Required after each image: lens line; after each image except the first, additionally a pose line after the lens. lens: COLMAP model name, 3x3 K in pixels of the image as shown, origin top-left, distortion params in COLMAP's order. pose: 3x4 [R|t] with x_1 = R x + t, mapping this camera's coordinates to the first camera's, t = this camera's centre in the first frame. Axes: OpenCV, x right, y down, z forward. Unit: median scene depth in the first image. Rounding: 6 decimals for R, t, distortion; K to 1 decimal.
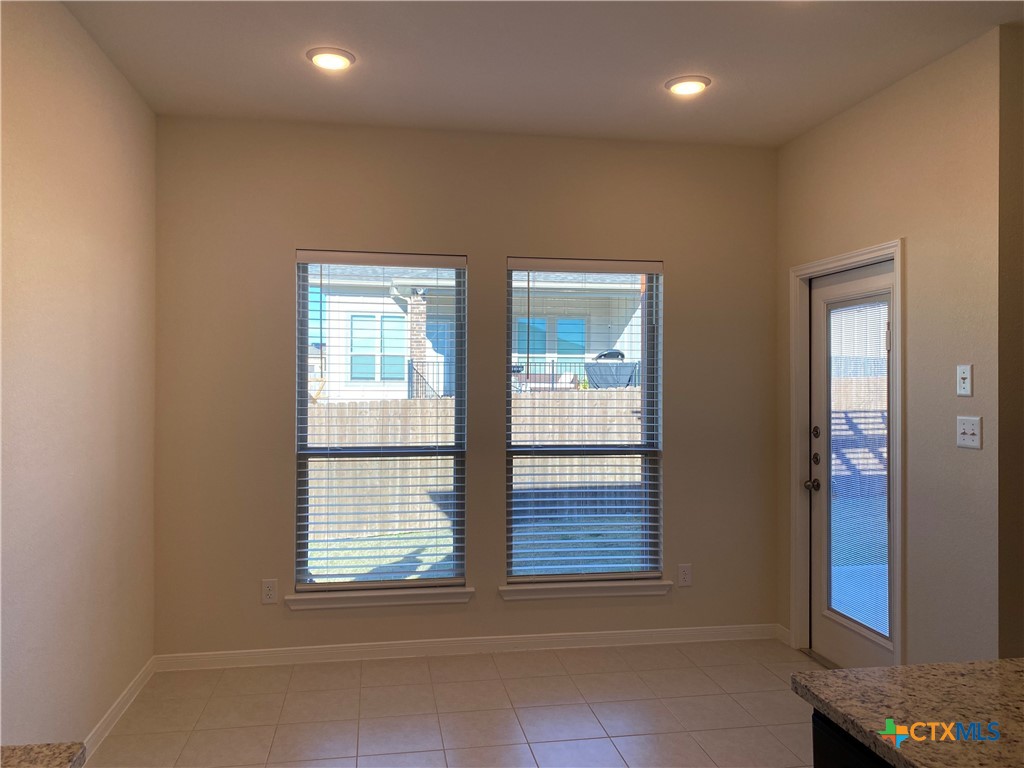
lens RADIAL K [[783.9, 0, 512.0], [0, 783.9, 384.0], [0, 0, 1]] dist [0.003849, -0.001476]
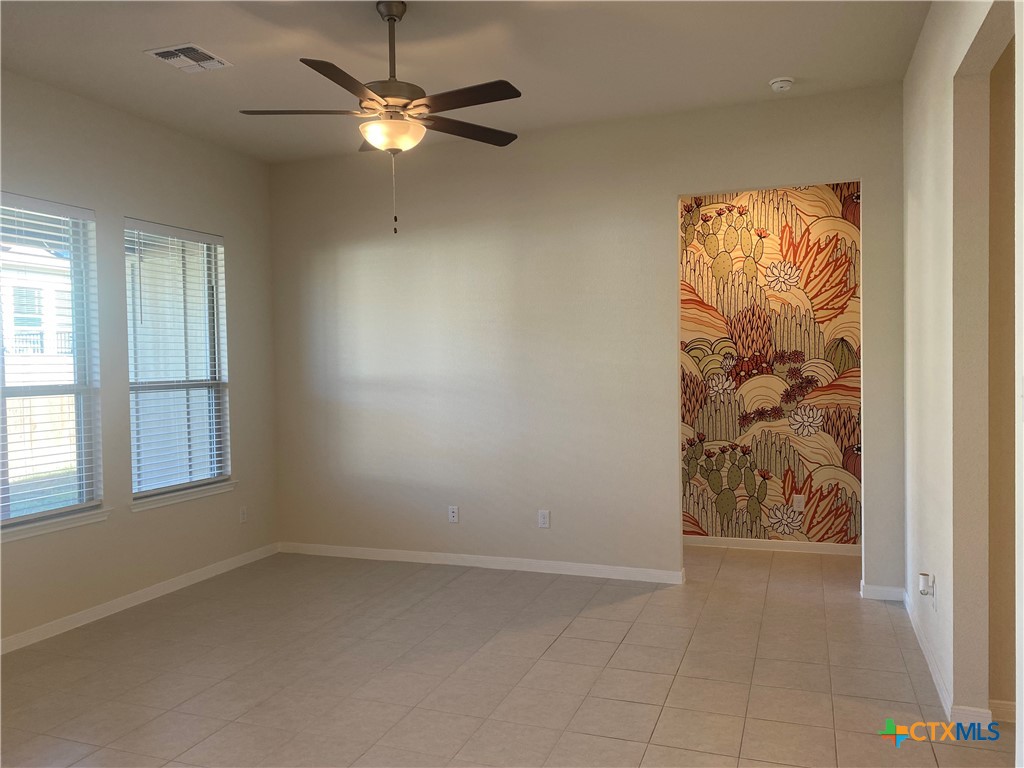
lens RADIAL K [[783.9, 0, 512.0], [0, 783.9, 384.0], [0, 0, 1]] dist [0.003849, -0.001476]
pose [[0.503206, -0.034128, 0.863492, -0.692303], [-0.028589, 0.998015, 0.056106, -0.000429], [-0.863693, -0.052919, 0.501232, -0.071231]]
